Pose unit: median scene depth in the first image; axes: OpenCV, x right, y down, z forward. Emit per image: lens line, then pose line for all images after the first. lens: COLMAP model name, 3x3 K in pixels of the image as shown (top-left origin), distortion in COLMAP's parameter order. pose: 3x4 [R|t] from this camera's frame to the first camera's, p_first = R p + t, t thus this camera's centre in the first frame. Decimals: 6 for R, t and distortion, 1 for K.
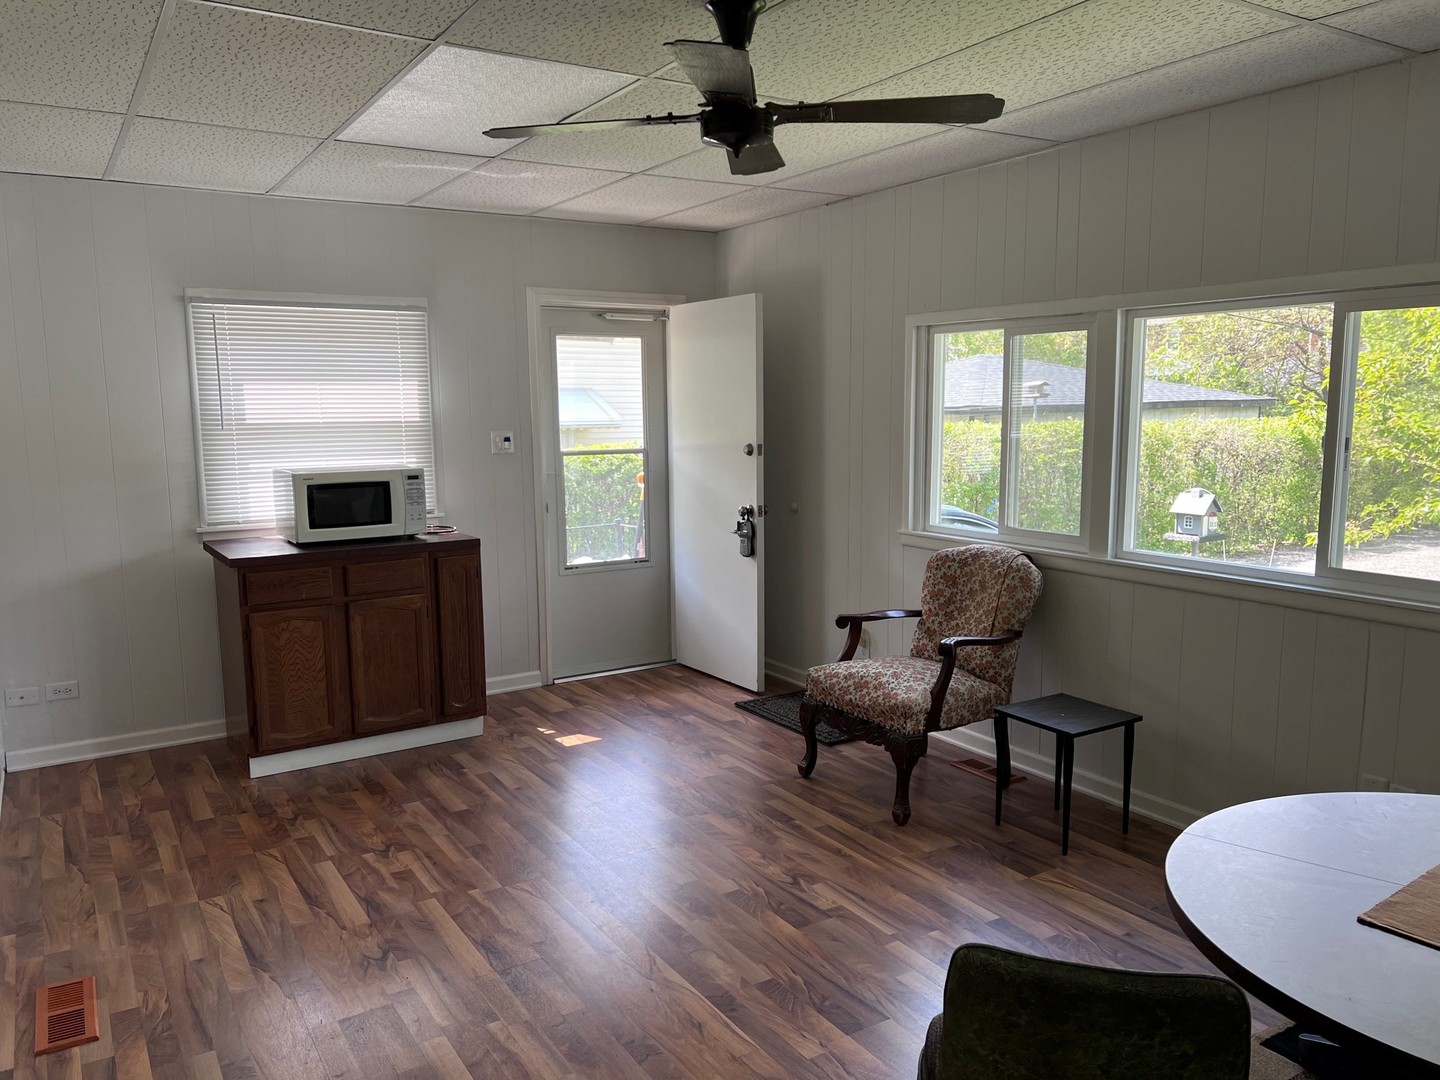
lens RADIAL K [[1085.1, 0, 722.3], [0, 1085.1, 548.9], [0, 0, 1]] dist [0.055966, -0.060654]
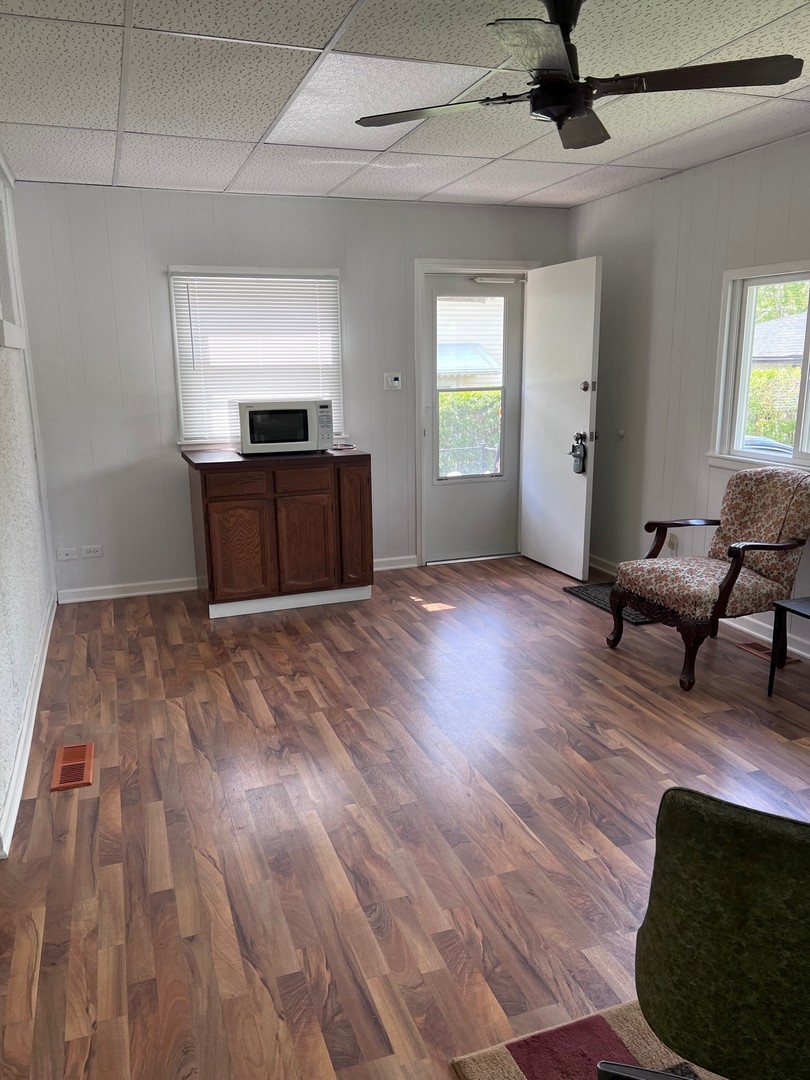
lens RADIAL K [[813.9, 0, 402.2], [0, 813.9, 547.5], [0, 0, 1]] dist [0.055966, -0.060654]
pose [[0.975710, 0.046375, -0.214099, 0.037564], [-0.026103, 0.994985, 0.096559, 0.008673], [0.217503, -0.088624, 0.972028, 0.032459]]
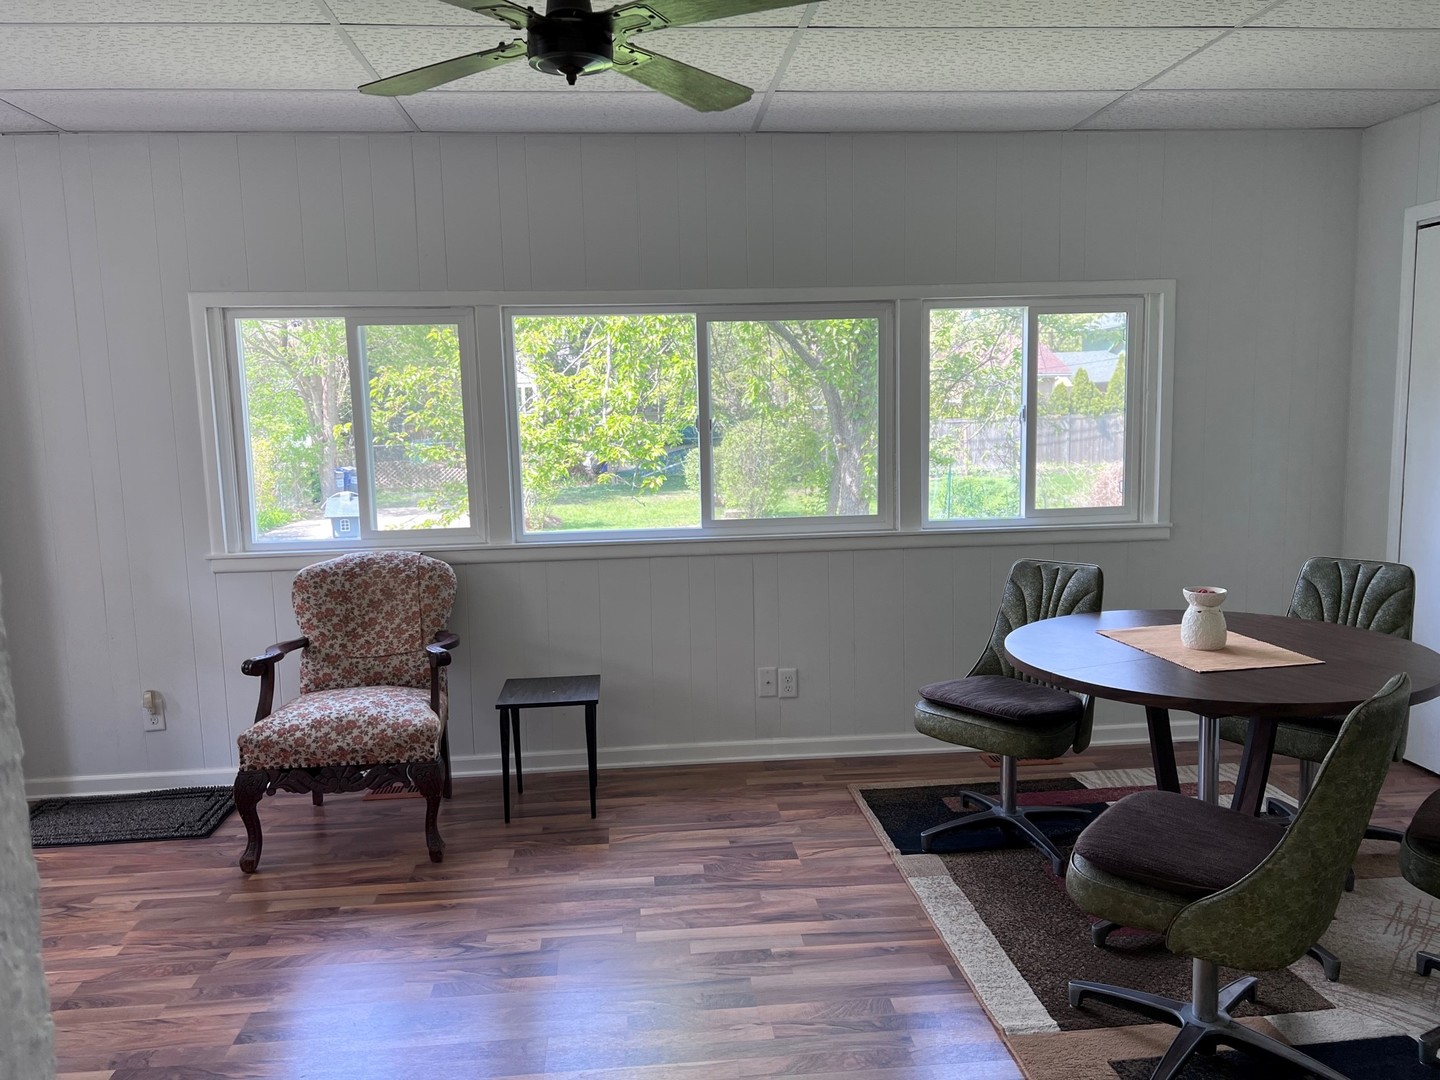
lens RADIAL K [[1085.1, 0, 720.0], [0, 1085.1, 546.2], [0, 0, 1]] dist [0.055966, -0.060654]
pose [[0.449072, -0.118795, 0.885563, -0.468686], [0.142696, 0.987936, 0.060167, -0.022504], [-0.882028, 0.099347, 0.460606, 0.334440]]
